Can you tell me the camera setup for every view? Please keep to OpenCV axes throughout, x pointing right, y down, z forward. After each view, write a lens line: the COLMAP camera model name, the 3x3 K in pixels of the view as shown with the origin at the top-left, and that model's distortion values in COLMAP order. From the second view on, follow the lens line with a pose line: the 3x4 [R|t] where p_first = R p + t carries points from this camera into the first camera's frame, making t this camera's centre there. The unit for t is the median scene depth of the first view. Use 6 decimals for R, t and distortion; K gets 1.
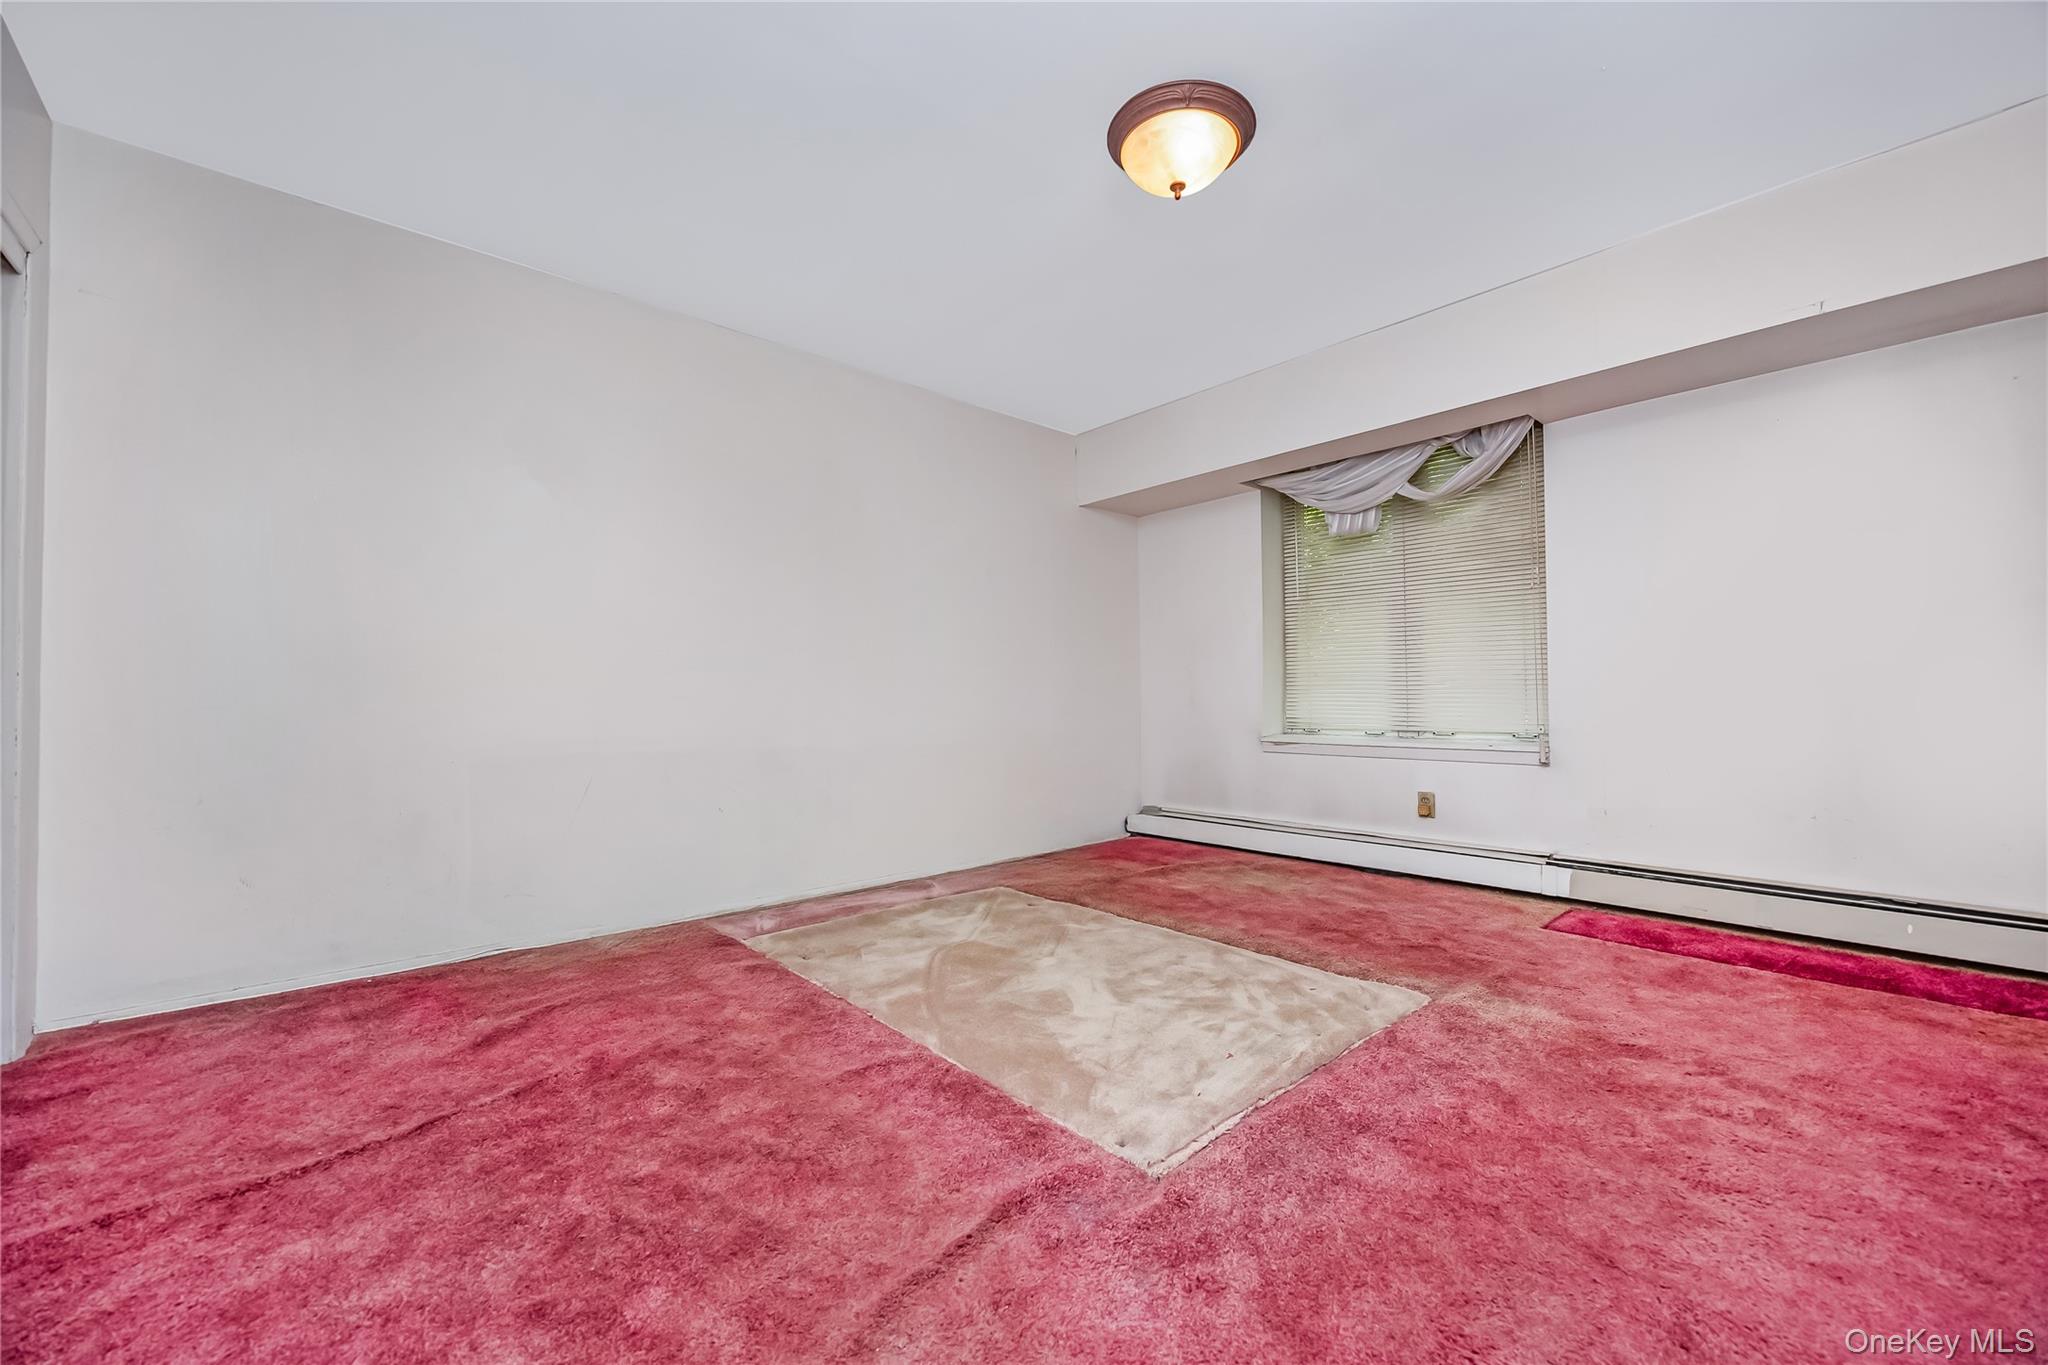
lens RADIAL K [[819.8, 0, 1013.5], [0, 819.8, 686.1], [0, 0, 1]] dist [0.000614, 0.000568]
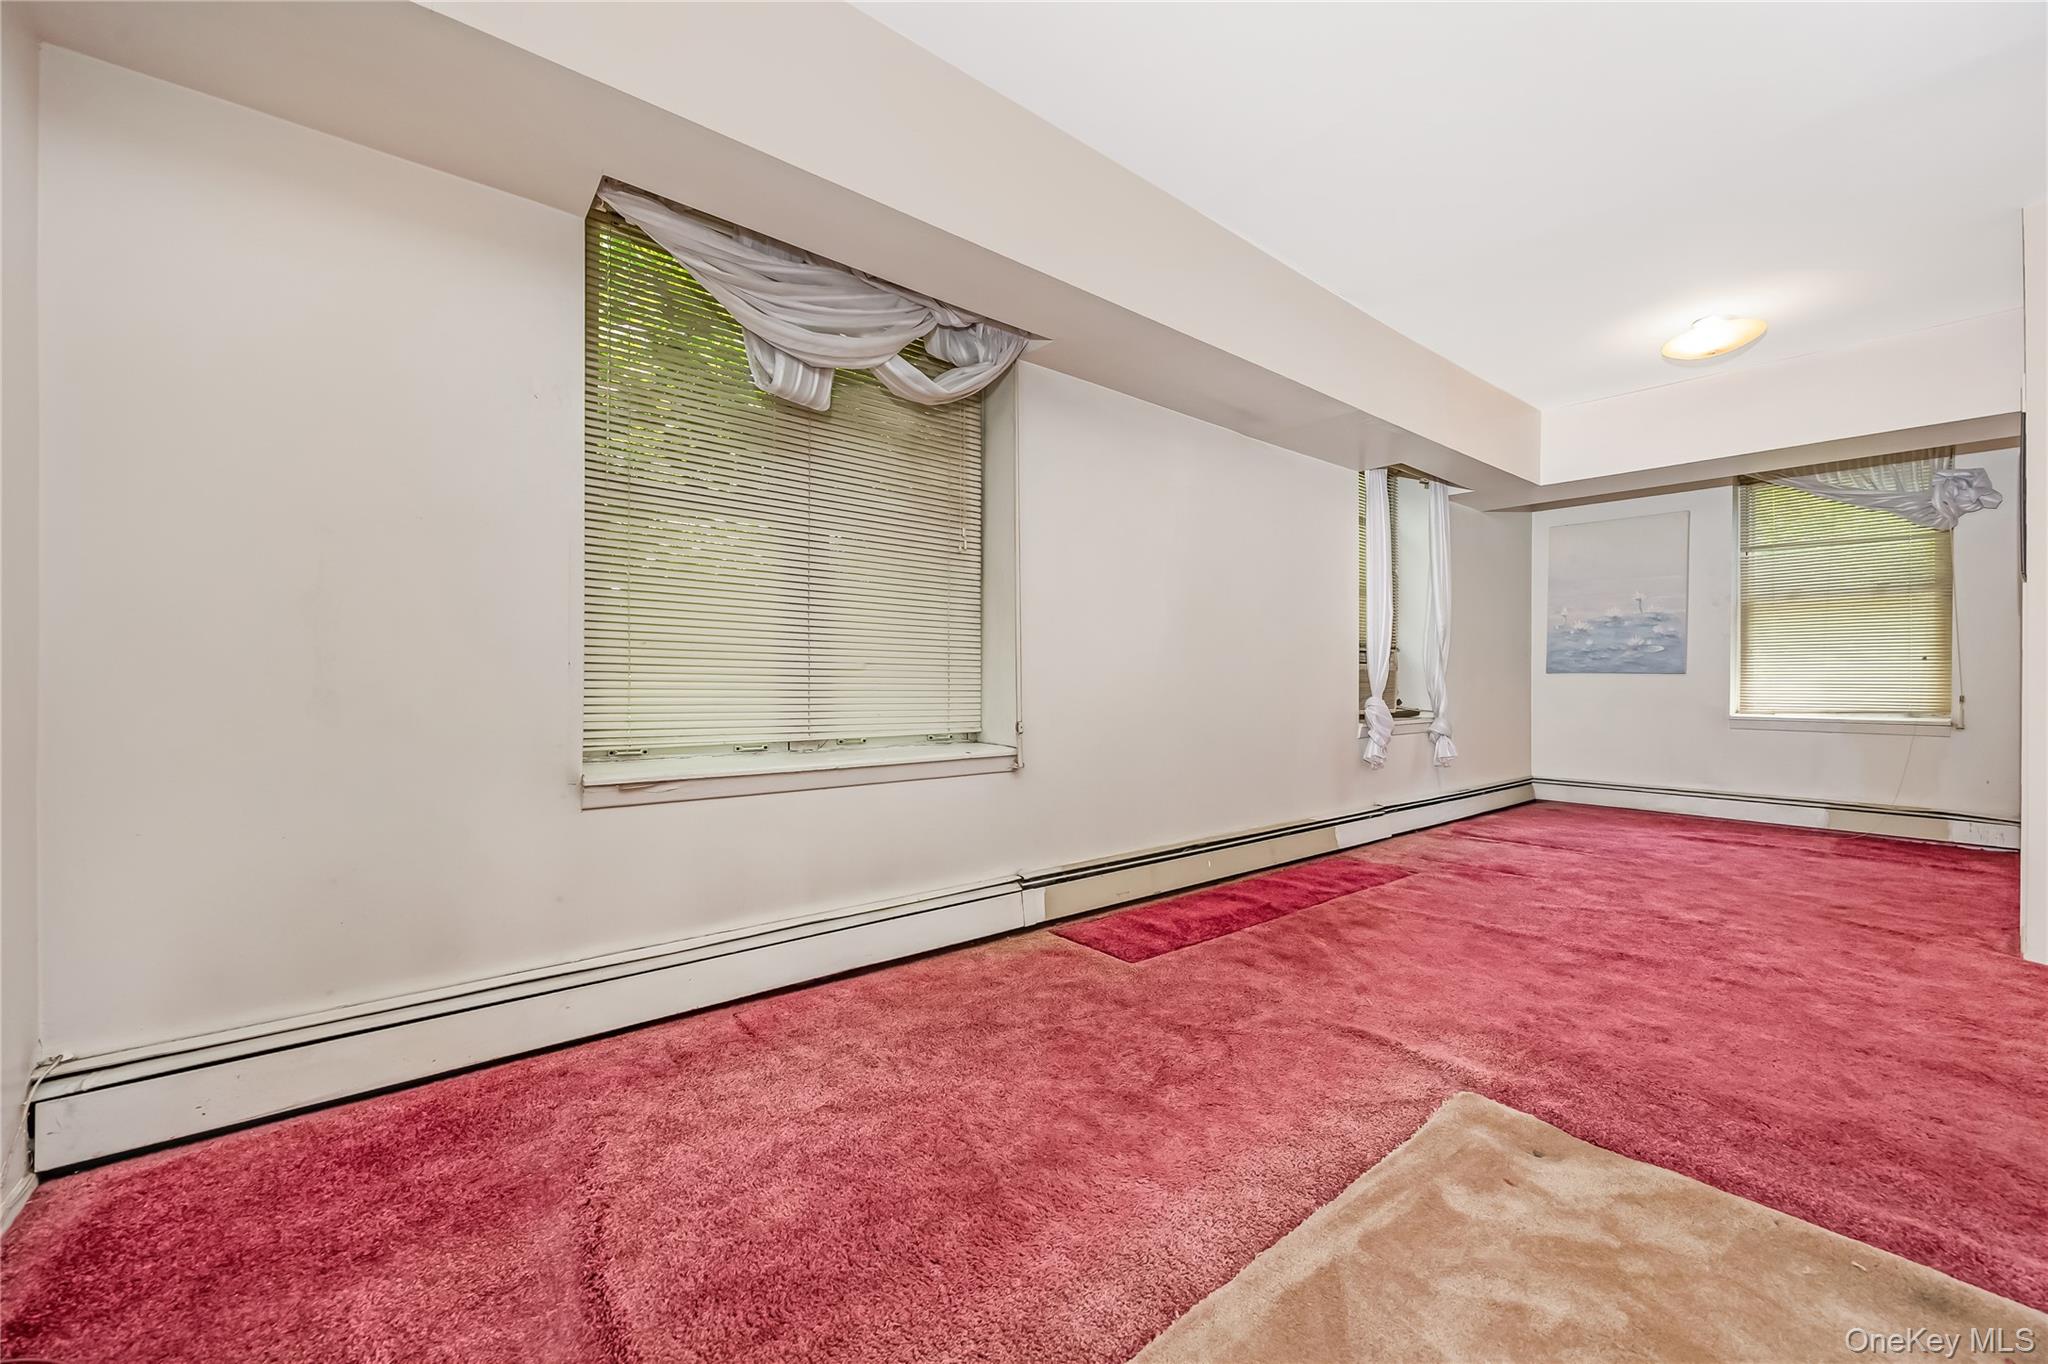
lens RADIAL K [[819.8, 0, 1014.6], [0, 819.8, 683.0], [0, 0, 1]] dist [0.000614, 0.000568]
pose [[0.015285, -0.003056, 0.999879, -0.160941], [-0.017329, 0.999844, 0.003321, 0.004763], [-0.999733, -0.017377, 0.015230, 0.893791]]
